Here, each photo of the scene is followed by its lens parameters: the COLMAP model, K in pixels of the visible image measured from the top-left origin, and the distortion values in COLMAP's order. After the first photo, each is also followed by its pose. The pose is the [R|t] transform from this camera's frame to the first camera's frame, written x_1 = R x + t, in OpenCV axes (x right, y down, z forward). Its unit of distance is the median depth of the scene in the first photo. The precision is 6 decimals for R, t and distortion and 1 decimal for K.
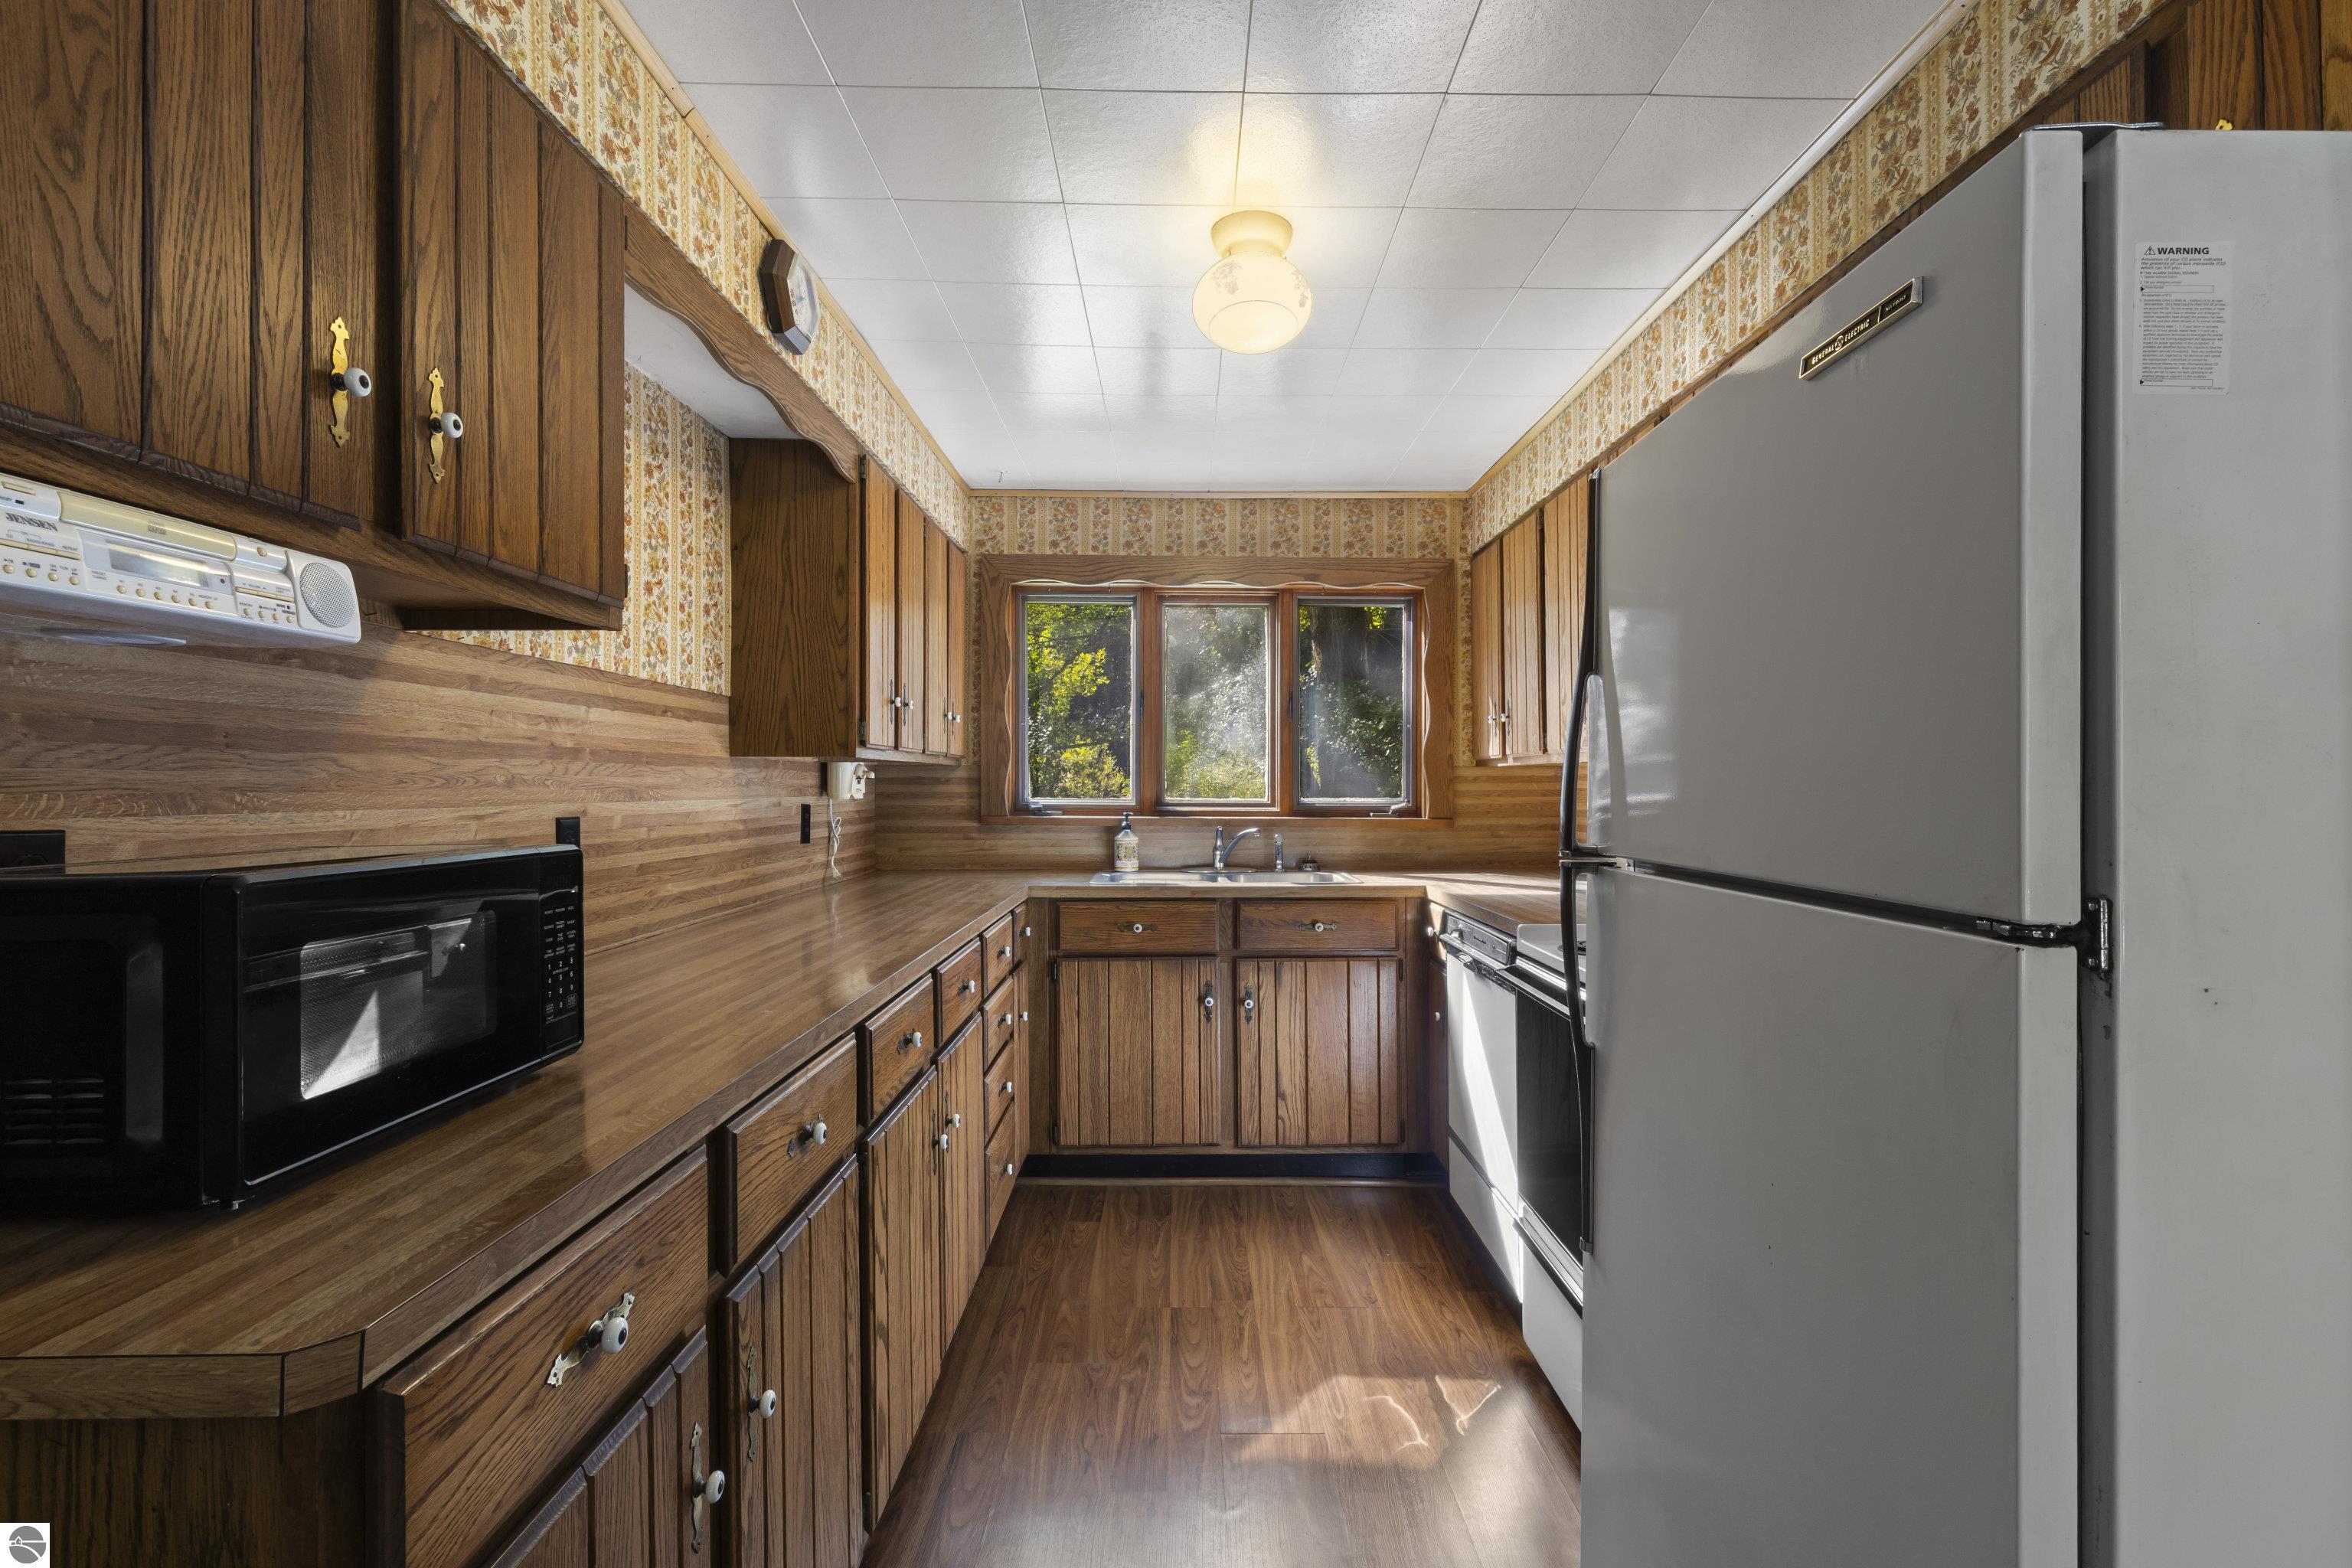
lens RADIAL K [[1054.8, 0, 1168.8], [0, 1054.8, 777.5], [0, 0, 1]] dist [0.007636, -0.001190]
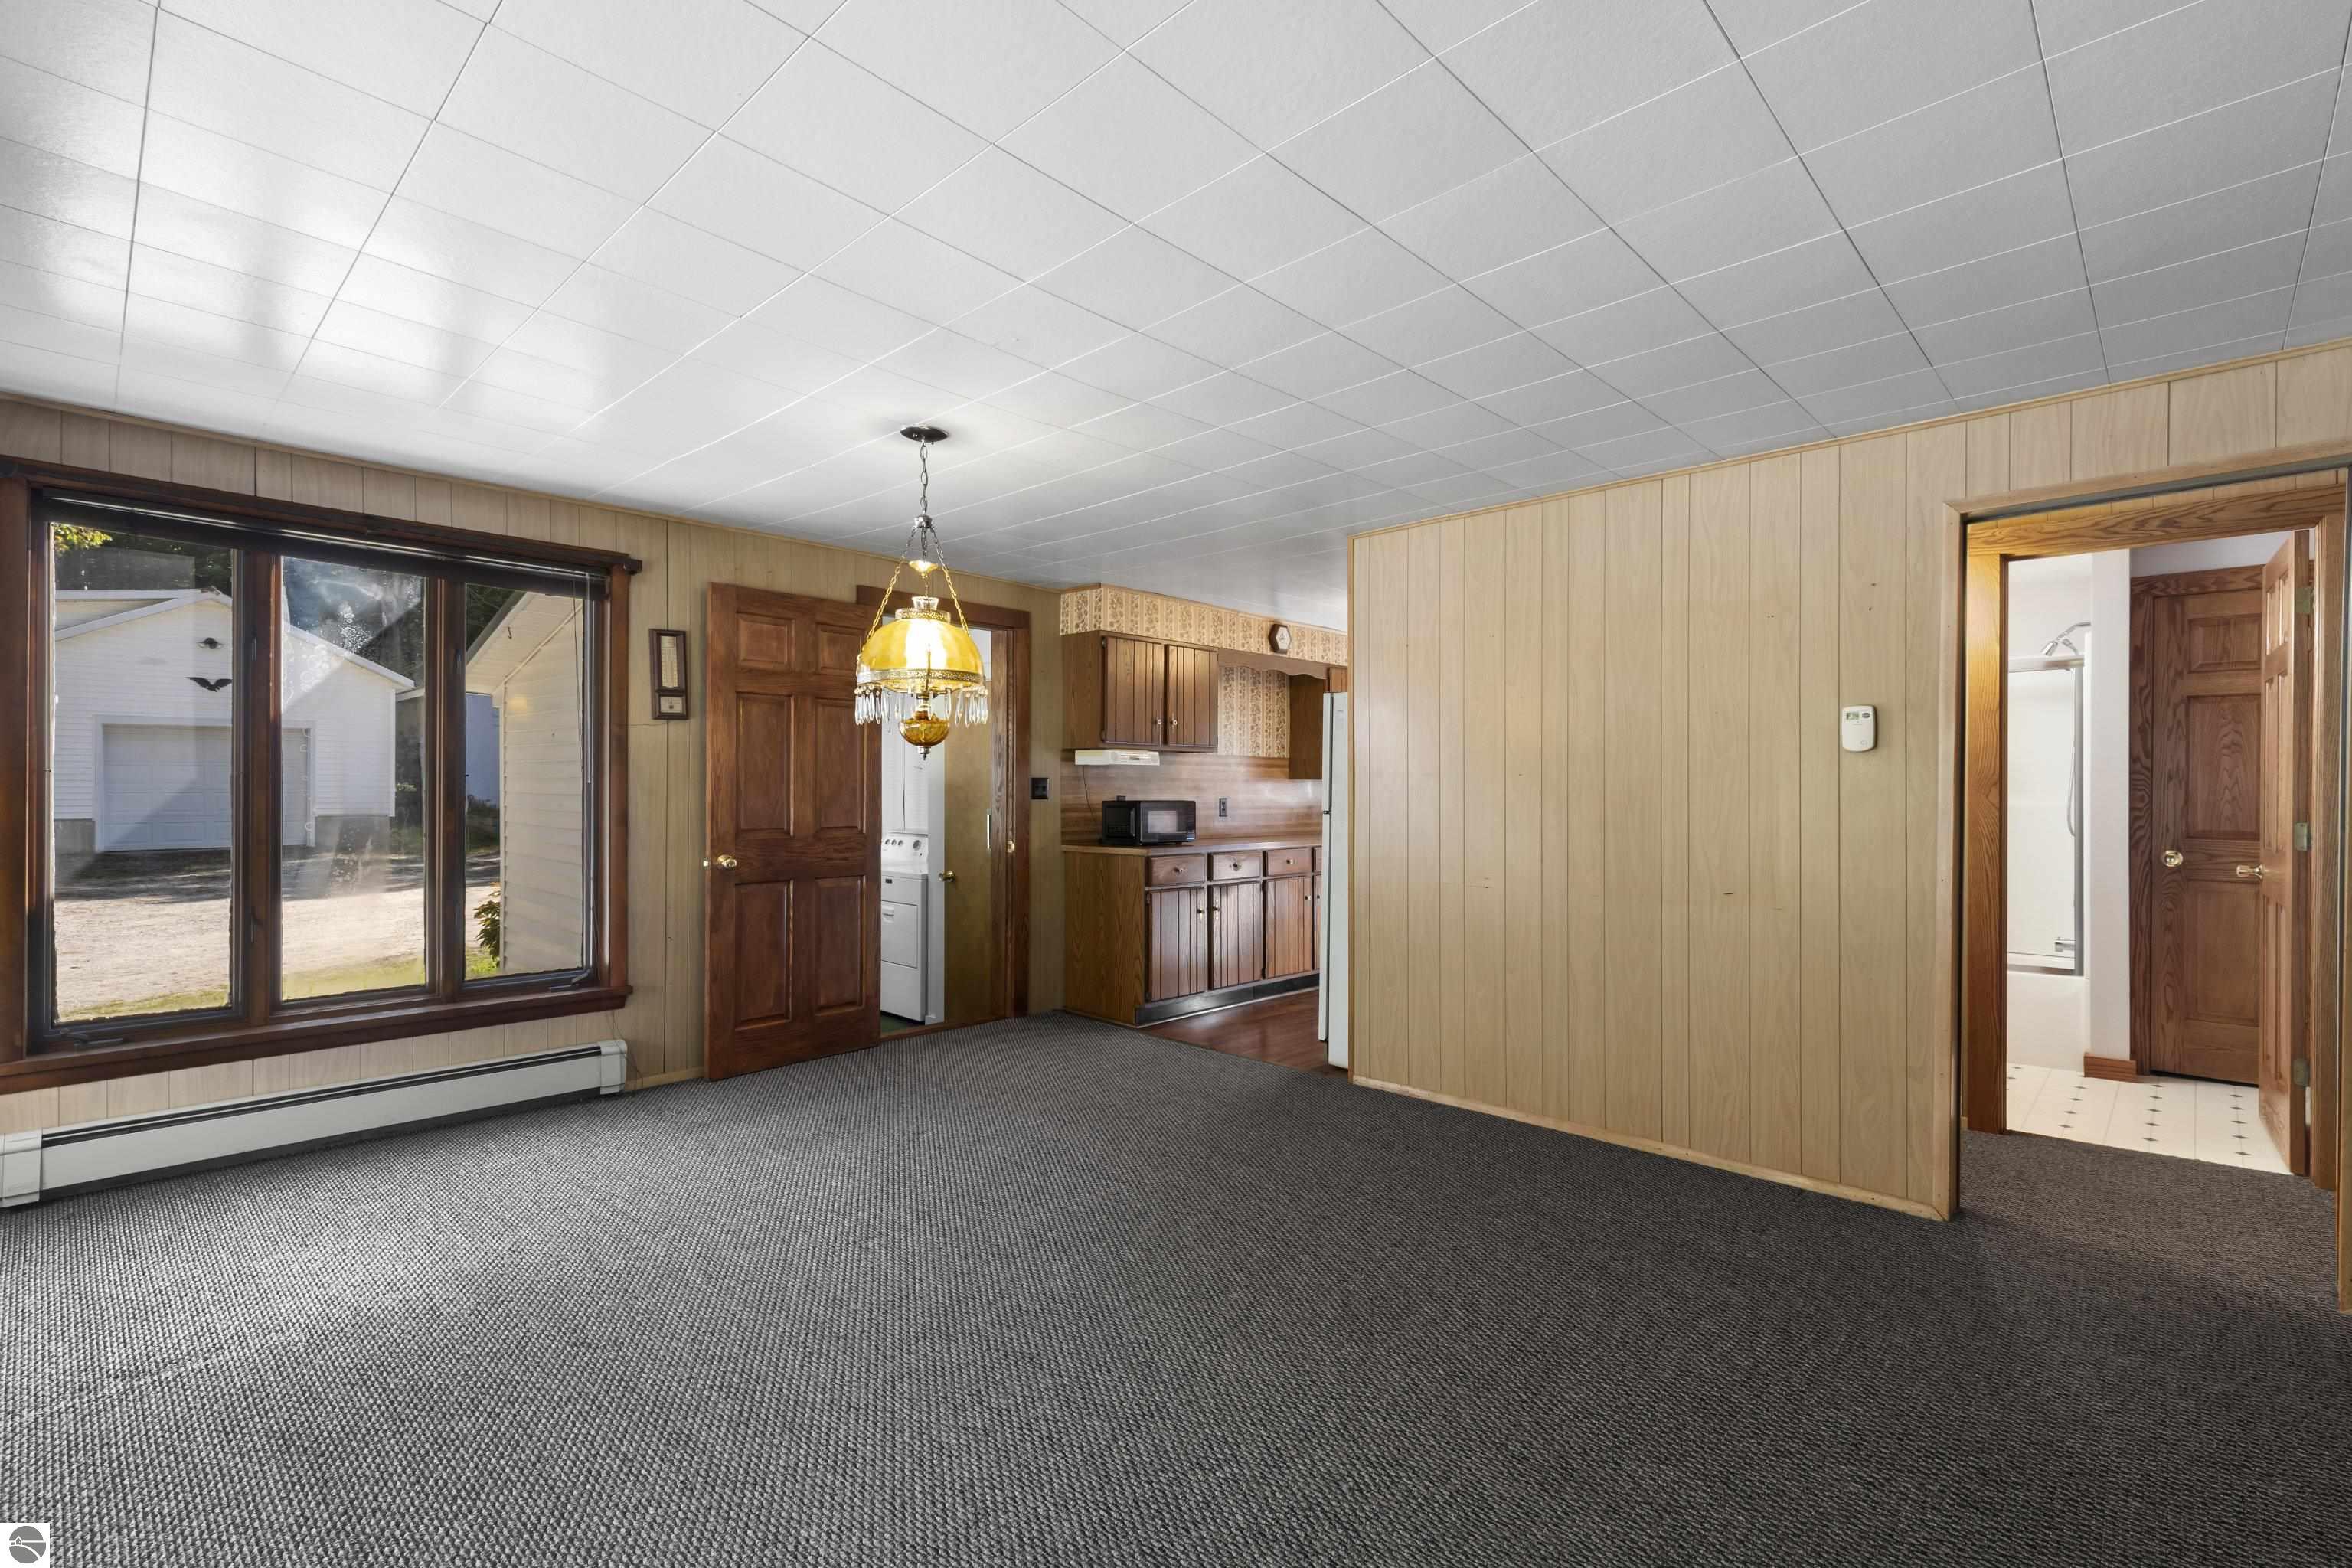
lens RADIAL K [[1054.8, 0, 1186.0], [0, 1054.8, 787.5], [0, 0, 1]] dist [0.007636, -0.001190]
pose [[0.731920, 0.003333, -0.681382, 1.018582], [-0.001525, 0.999994, 0.003253, -0.006197], [0.681388, -0.001342, 0.731921, -0.972332]]
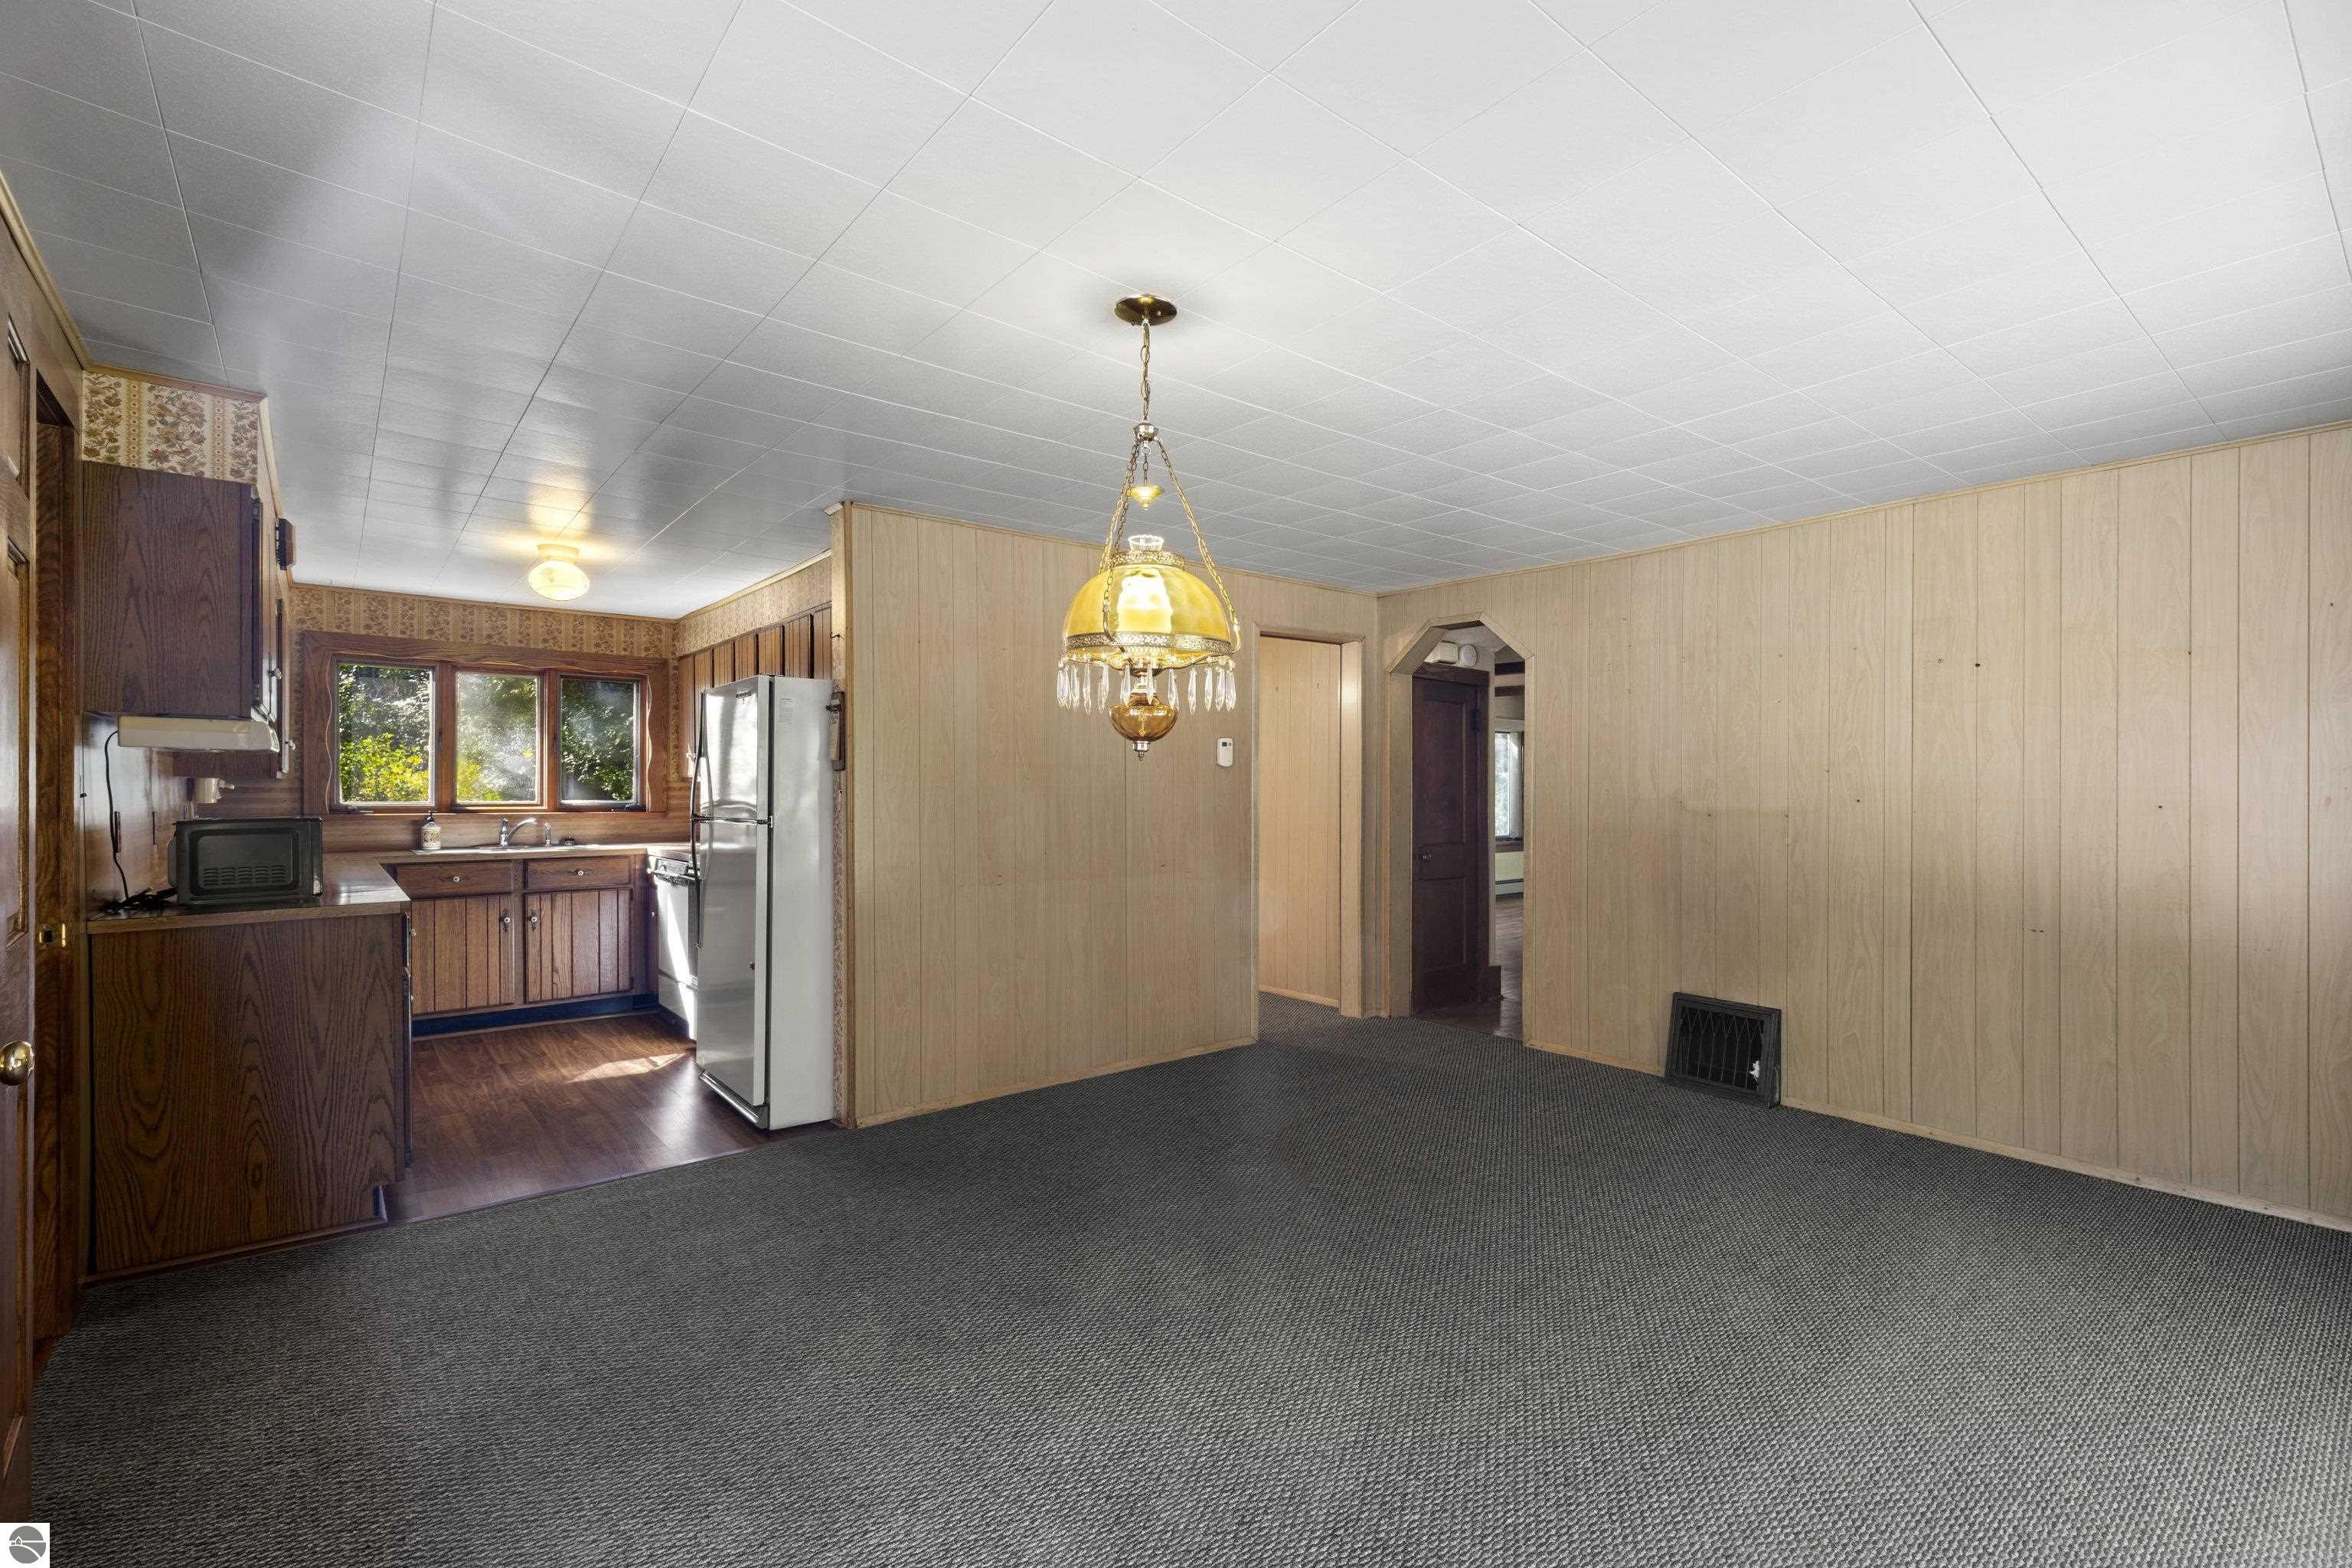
lens RADIAL K [[1054.8, 0, 1187.6], [0, 1054.8, 785.7], [0, 0, 1]] dist [0.007636, -0.001190]
pose [[0.765403, 0.001496, 0.643549, -0.213796], [-0.004396, 0.999986, 0.002903, -0.013926], [-0.643536, -0.005051, 0.765399, -0.983912]]
